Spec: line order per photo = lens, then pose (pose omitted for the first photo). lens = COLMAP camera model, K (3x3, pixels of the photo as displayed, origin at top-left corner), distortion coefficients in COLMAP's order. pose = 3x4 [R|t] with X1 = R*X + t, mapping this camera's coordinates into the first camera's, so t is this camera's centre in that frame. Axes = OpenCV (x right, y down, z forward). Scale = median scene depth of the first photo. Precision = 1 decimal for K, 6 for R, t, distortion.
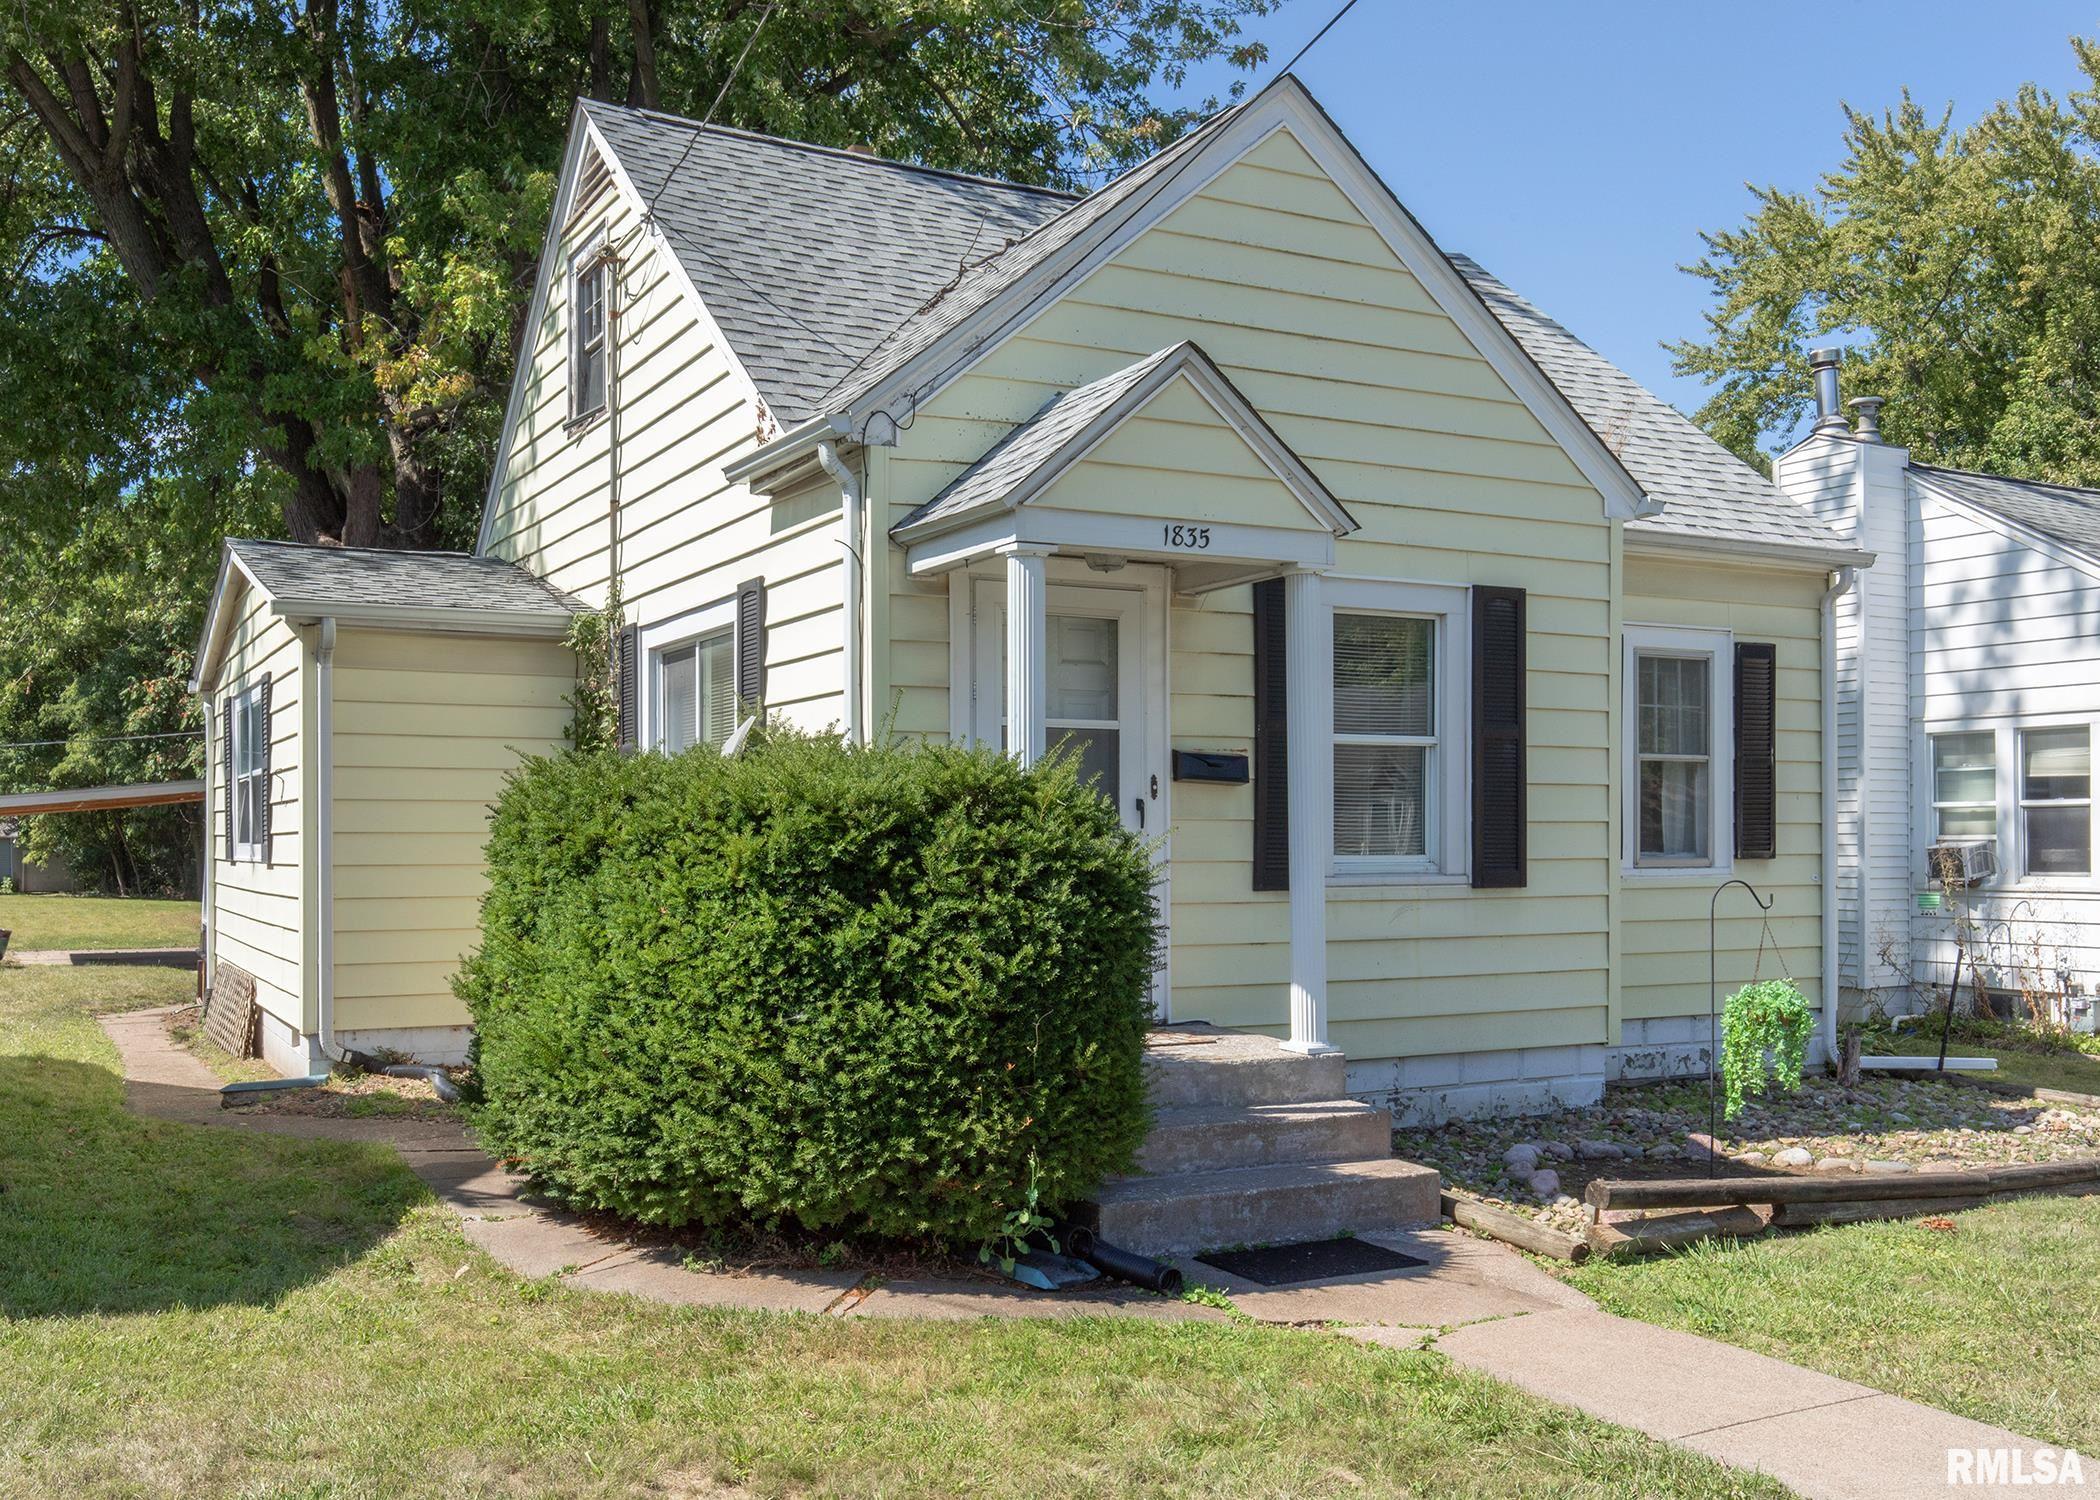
lens RADIAL K [[1965.1, 0, 1049.7], [0, 1965.1, 850.4], [0, 0, 1]] dist [-0.000912, -0.005572]
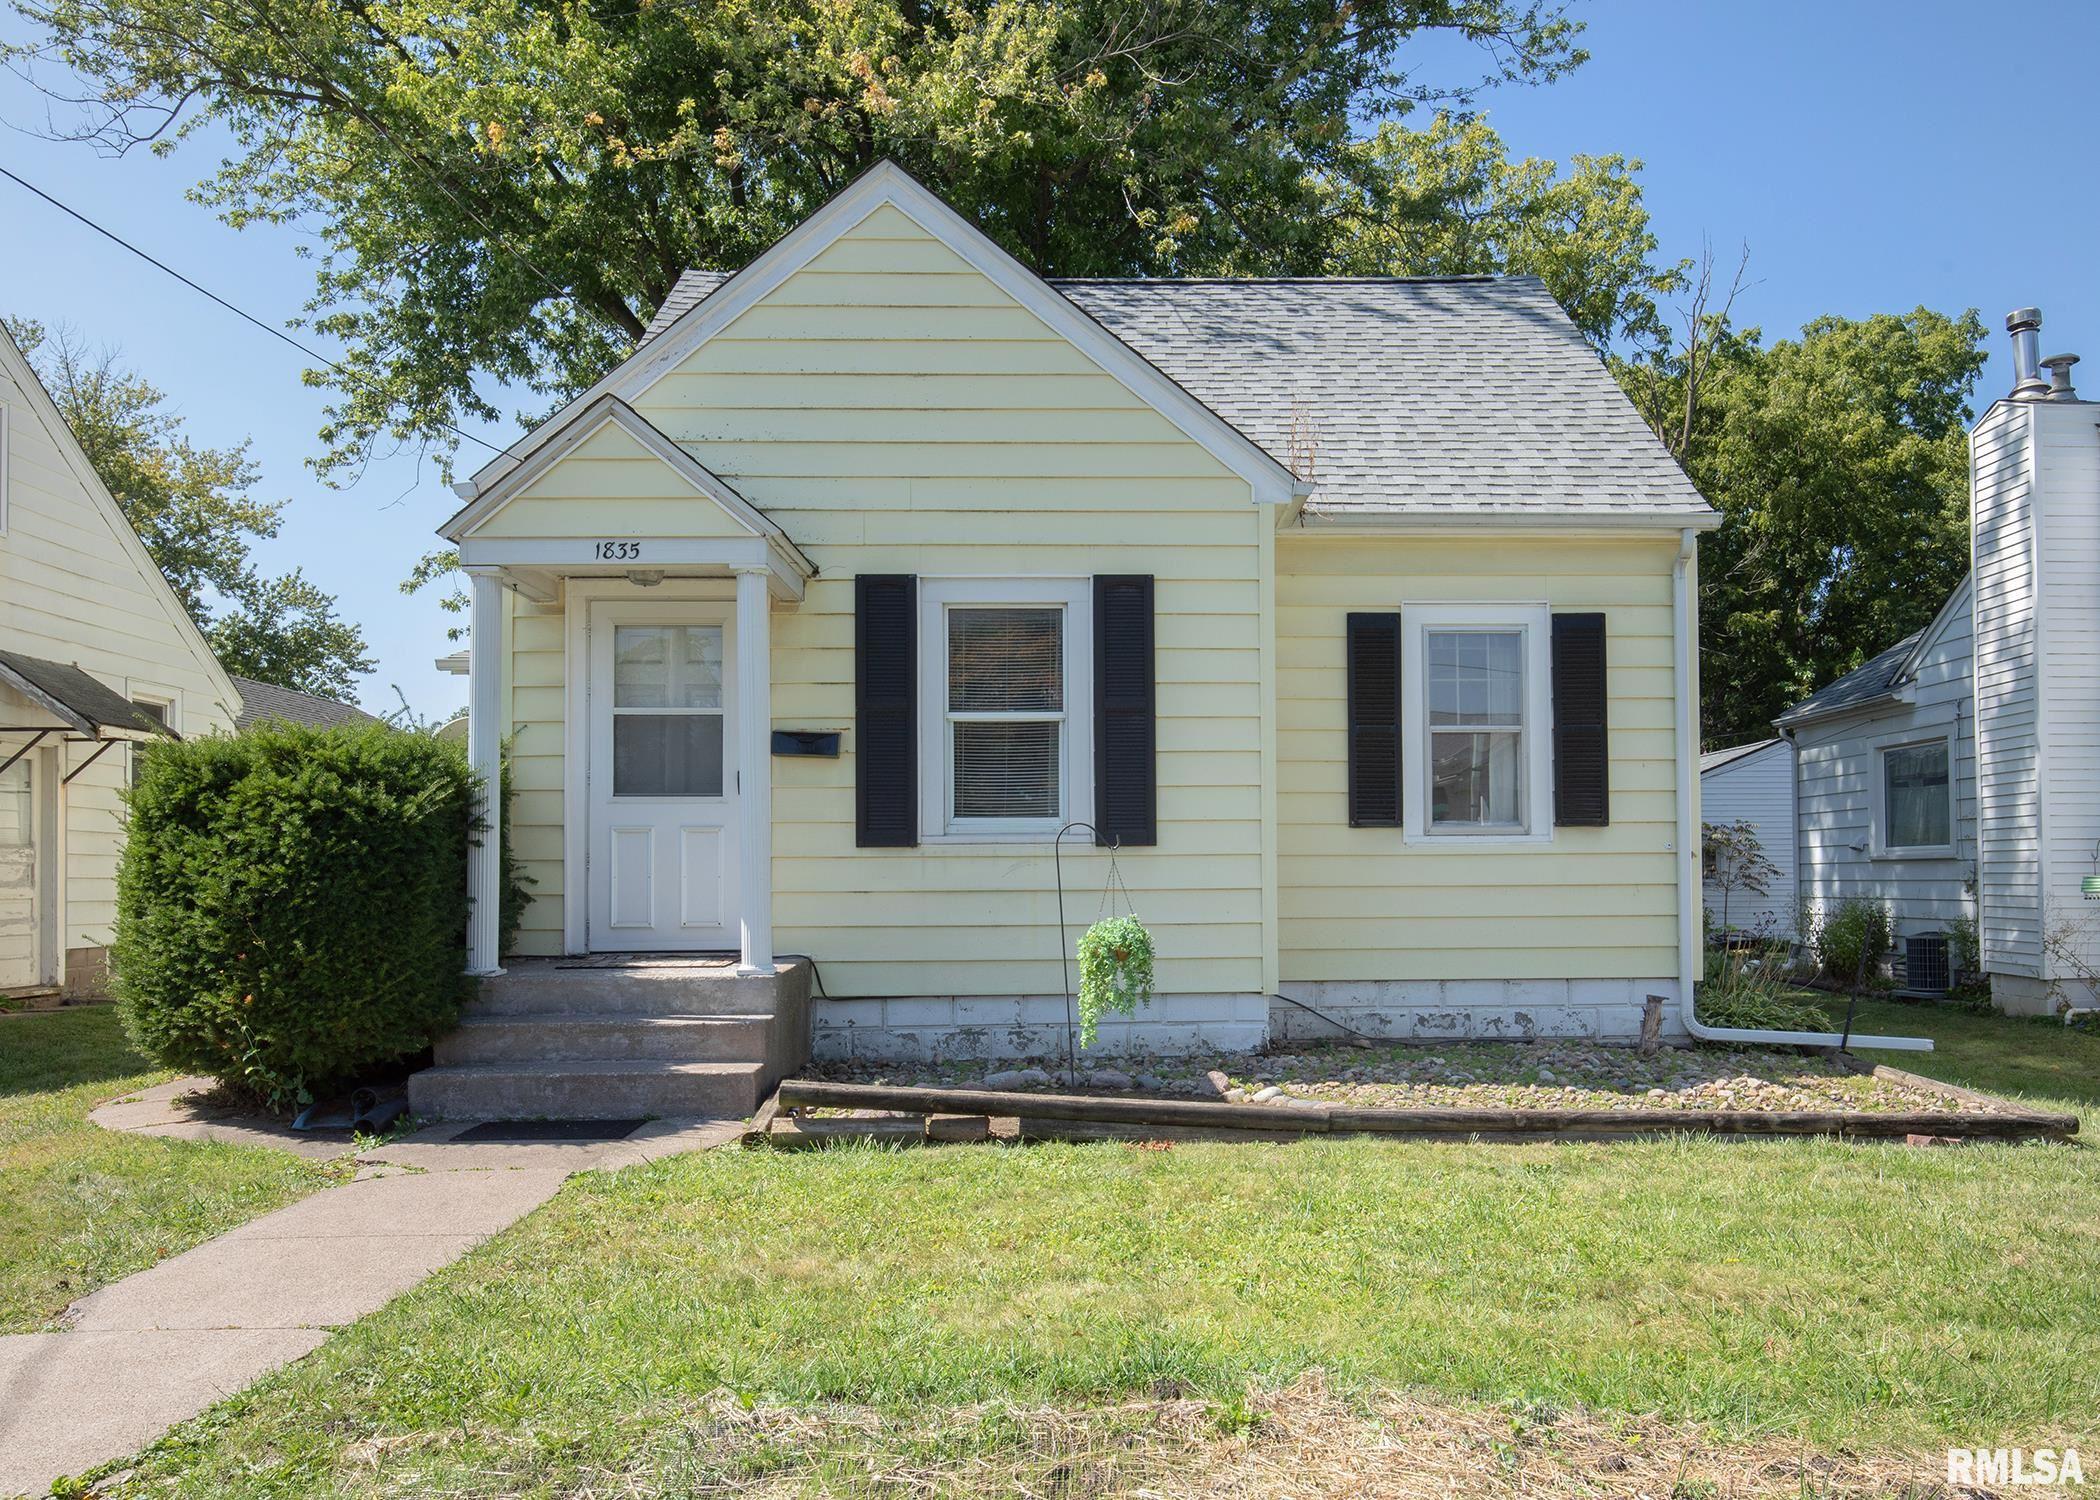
lens RADIAL K [[1640.9, 0, 1049.9], [0, 1640.9, 843.1], [0, 0, 1]] dist [-0.012567, 0.003332]
pose [[0.899952, -0.010893, -0.435853, 0.591283], [0.002508, 0.999801, -0.019809, 0.035306], [0.435982, 0.016734, 0.899800, 0.150279]]
